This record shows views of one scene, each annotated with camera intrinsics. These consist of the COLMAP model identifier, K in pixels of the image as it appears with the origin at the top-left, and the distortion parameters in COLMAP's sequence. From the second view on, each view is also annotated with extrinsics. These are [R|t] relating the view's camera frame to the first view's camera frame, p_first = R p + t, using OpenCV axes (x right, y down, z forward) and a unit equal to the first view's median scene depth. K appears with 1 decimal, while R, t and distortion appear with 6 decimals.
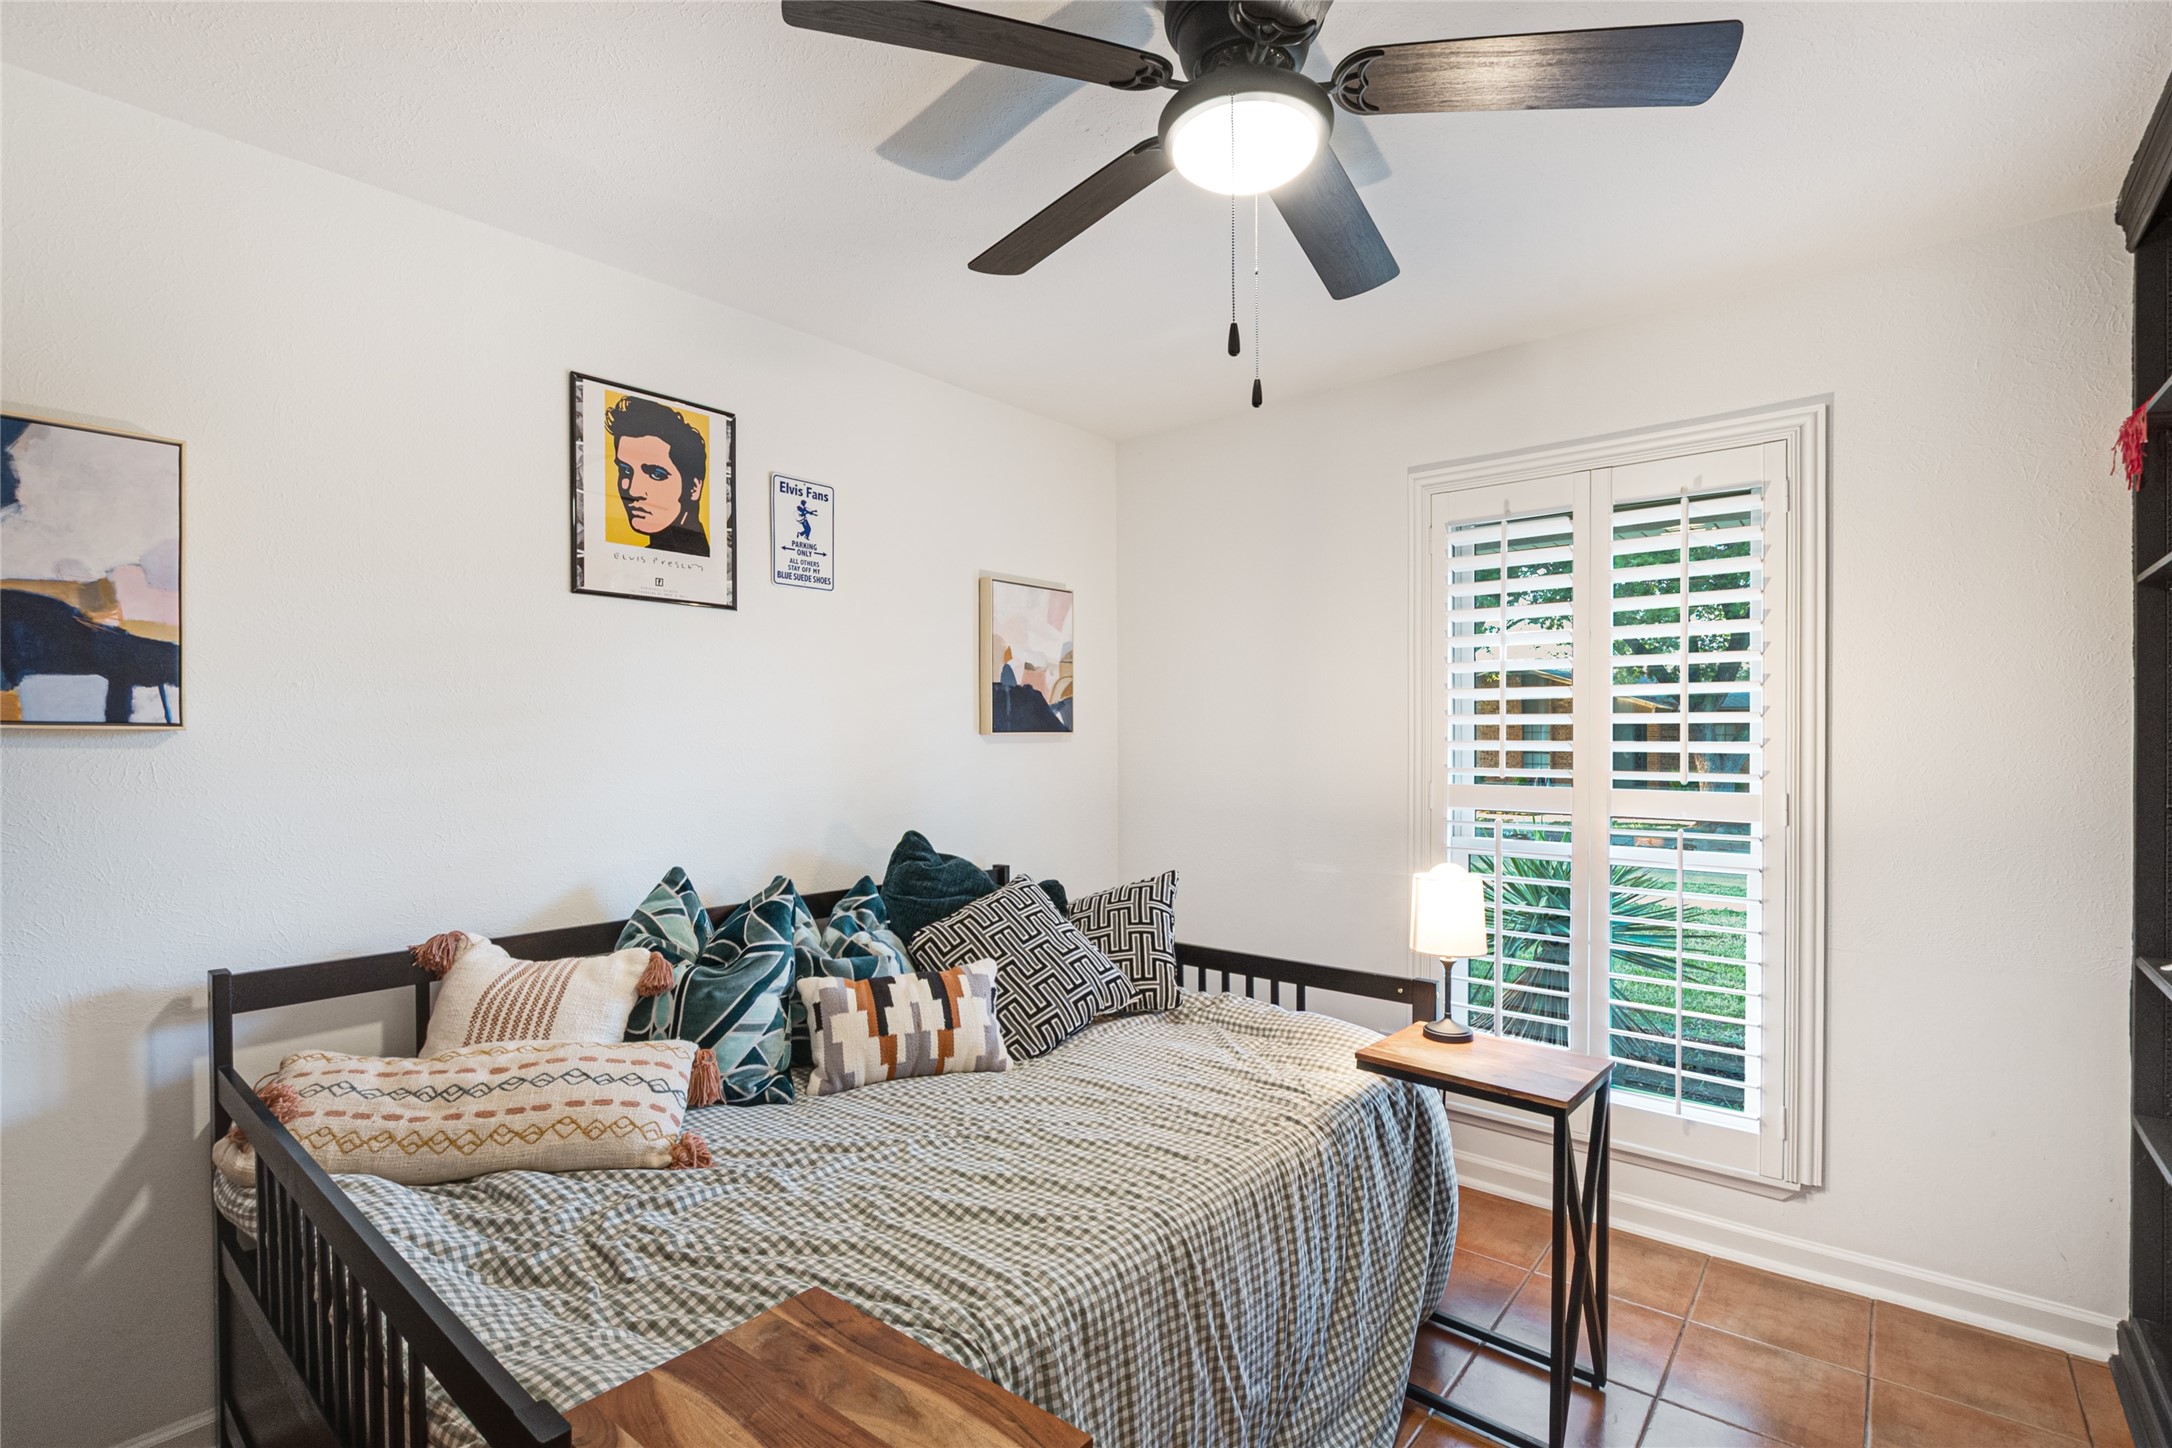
lens RADIAL K [[978.2, 0, 1082.9], [0, 978.2, 726.0], [0, 0, 1]] dist [-0.001130, -0.000061]
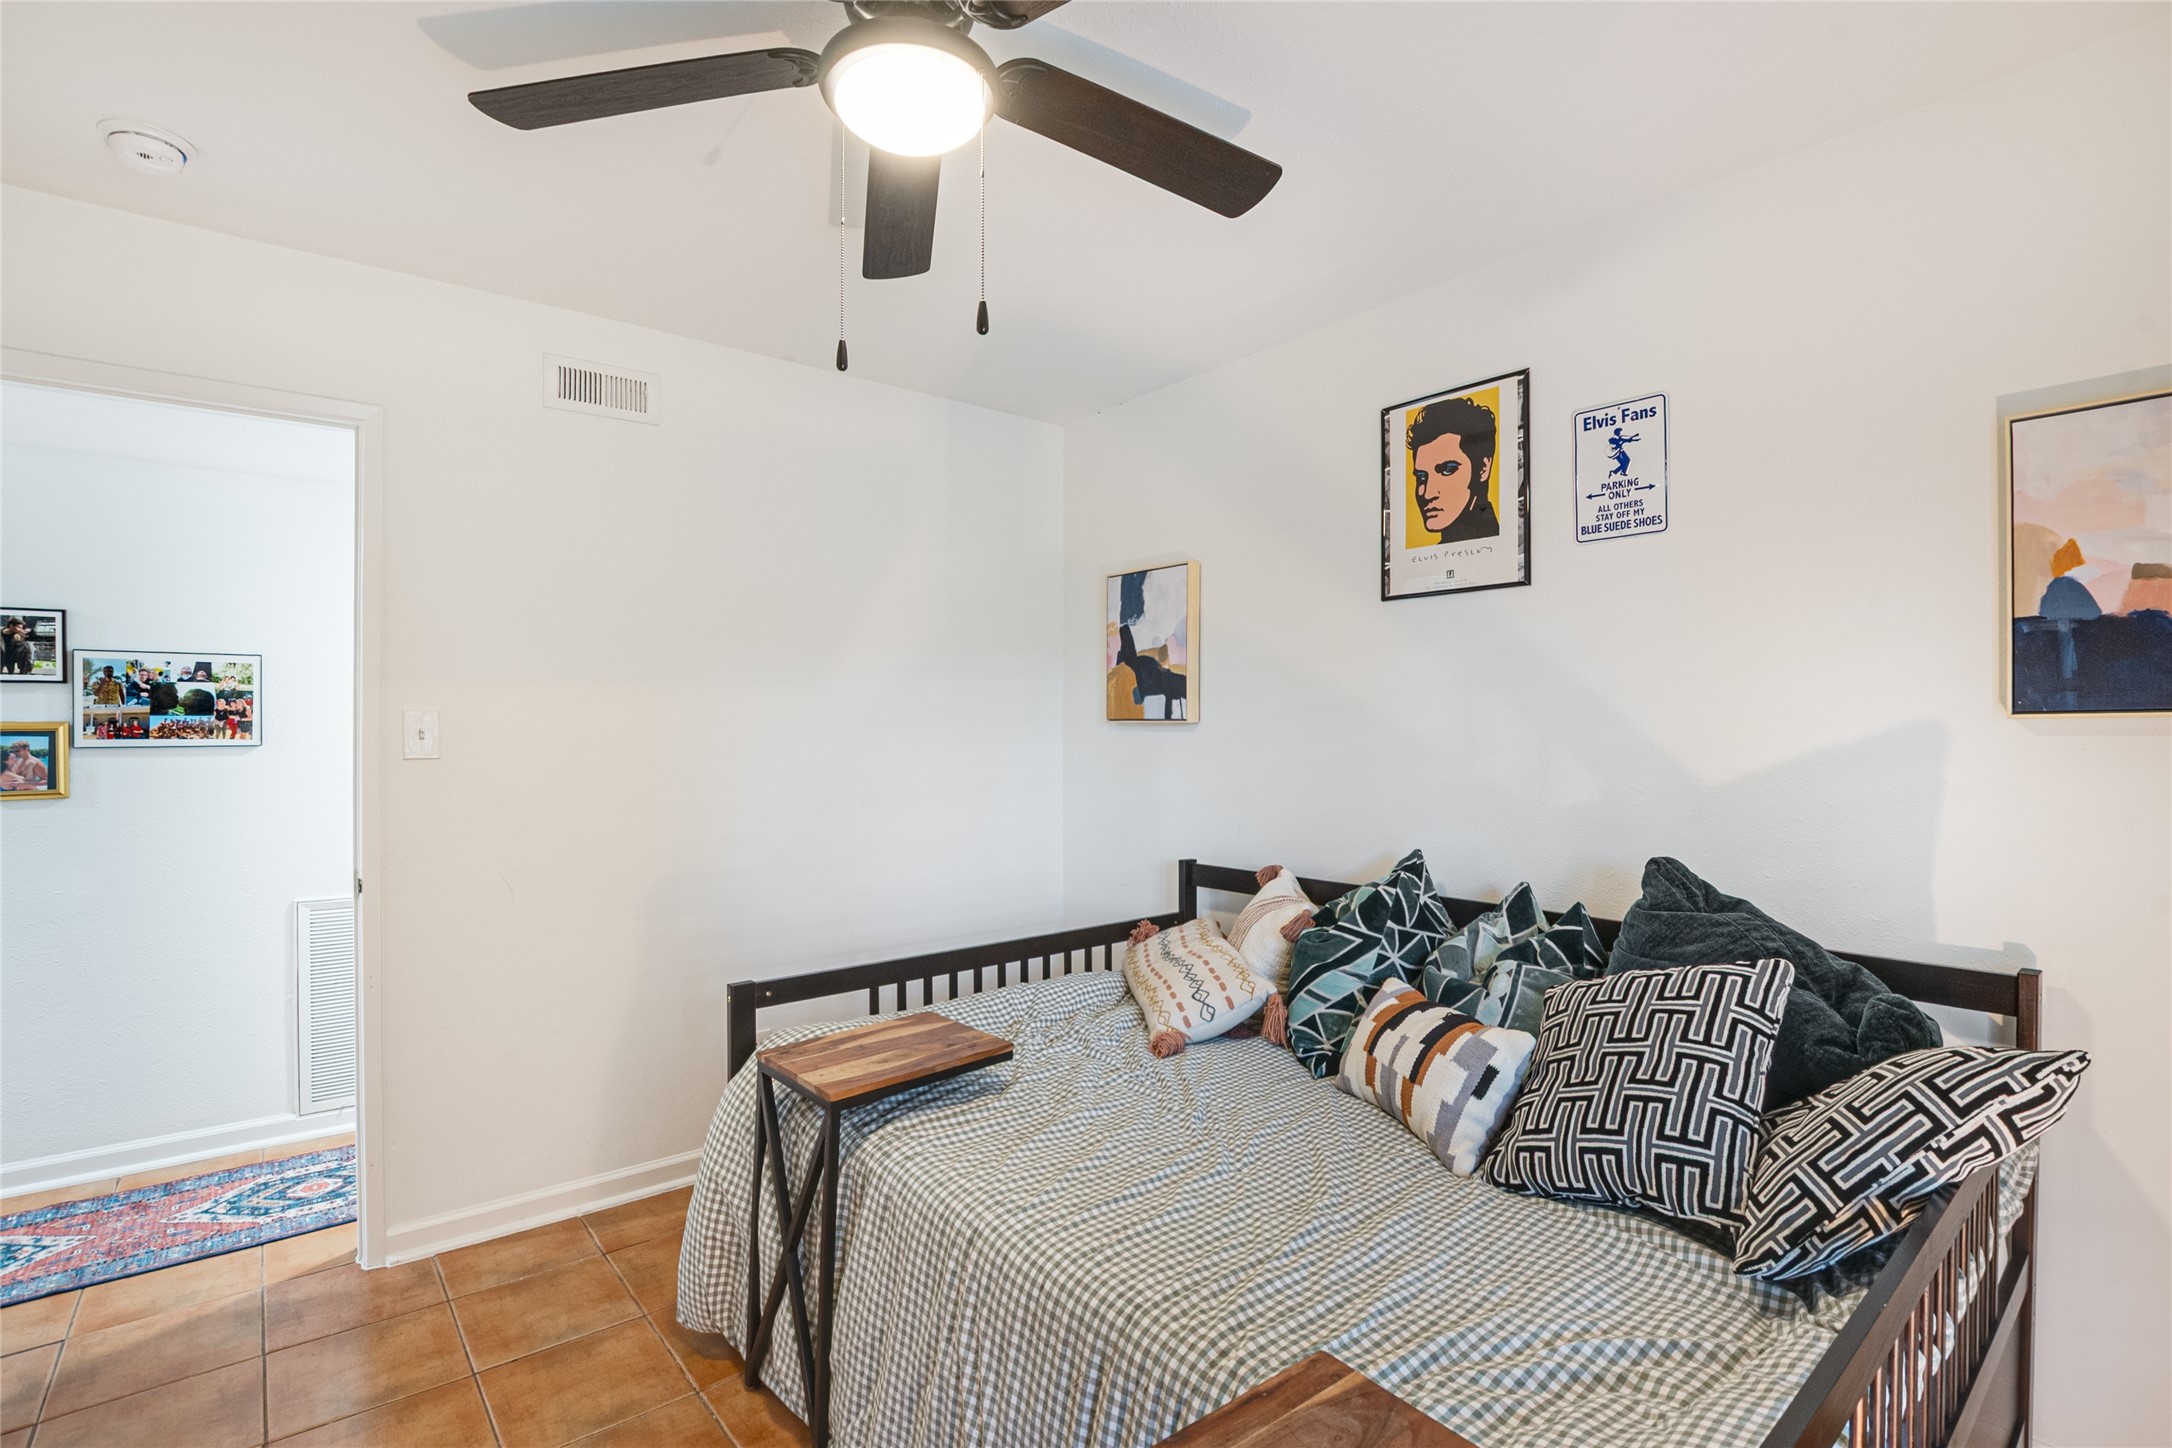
lens RADIAL K [[978.2, 0, 1082.9], [0, 978.2, 726.0], [0, 0, 1]] dist [-0.001130, -0.000061]
pose [[-0.123164, -0.001340, -0.992385, 0.614591], [0.016319, 0.999861, -0.003375, 0.009003], [0.992252, -0.016610, -0.123125, 0.722043]]
